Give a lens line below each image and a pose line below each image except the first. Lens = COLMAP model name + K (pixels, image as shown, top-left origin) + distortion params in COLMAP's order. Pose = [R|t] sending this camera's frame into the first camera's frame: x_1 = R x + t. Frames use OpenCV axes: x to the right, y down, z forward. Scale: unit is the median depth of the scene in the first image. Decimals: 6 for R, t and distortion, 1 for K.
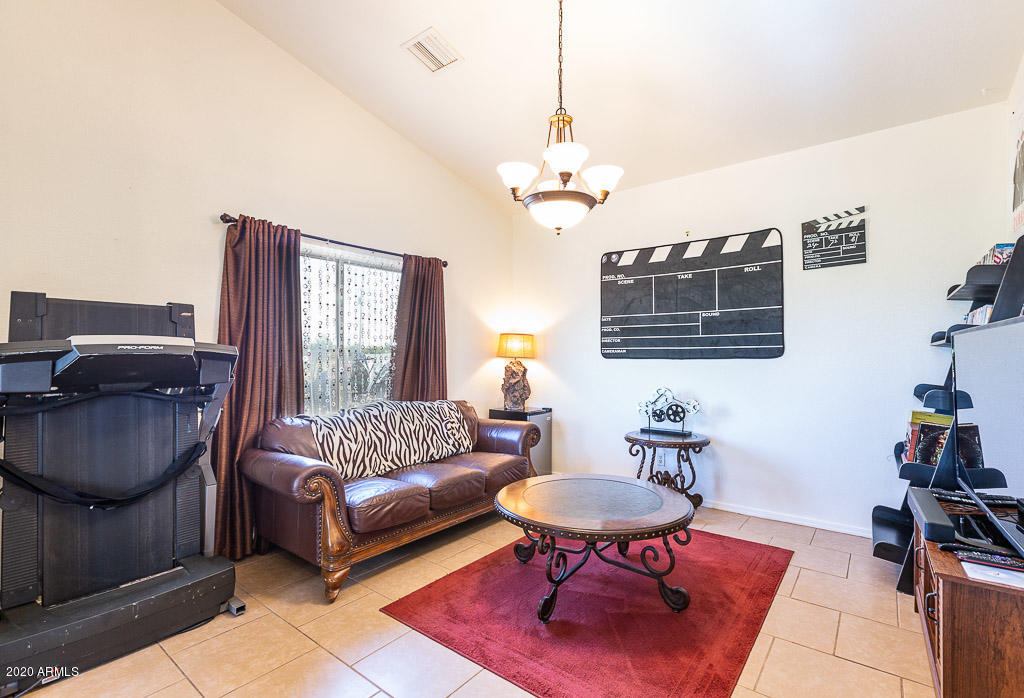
lens RADIAL K [[469.7, 0, 487.9], [0, 469.7, 355.7], [0, 0, 1]] dist [0.023513, -0.000307]
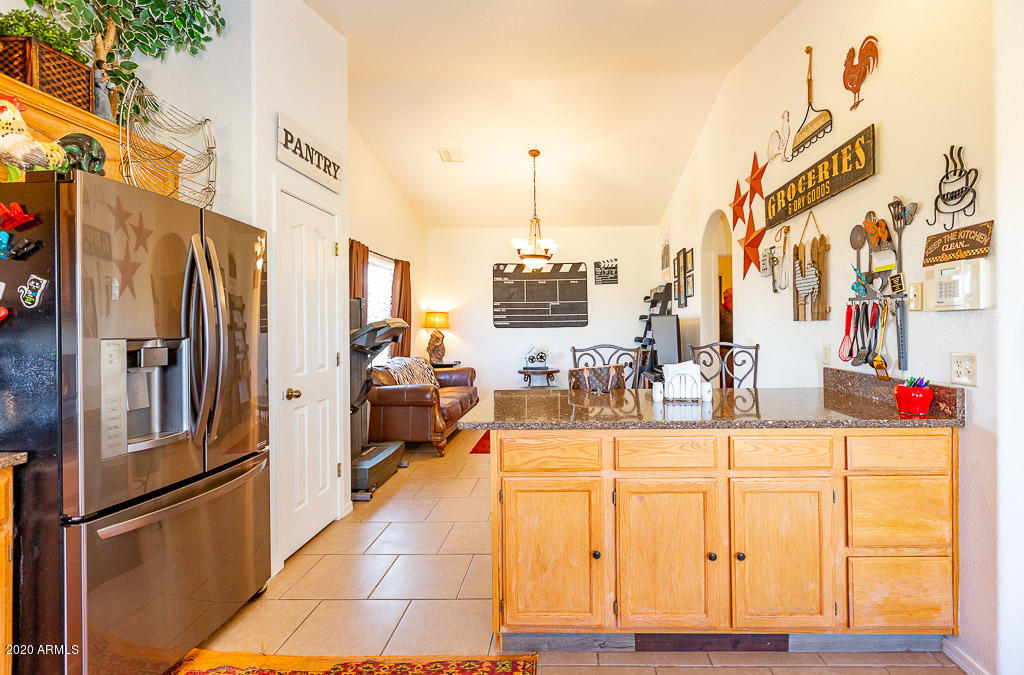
lens RADIAL K [[473.9, 0, 556.2], [0, 473.9, 325.4], [0, 0, 1]] dist [0.001631, 0.000224]
pose [[0.783876, -0.008350, 0.620862, -0.679785], [0.009443, 0.999954, 0.001526, -0.004107], [-0.620846, 0.004667, 0.783919, -0.469435]]
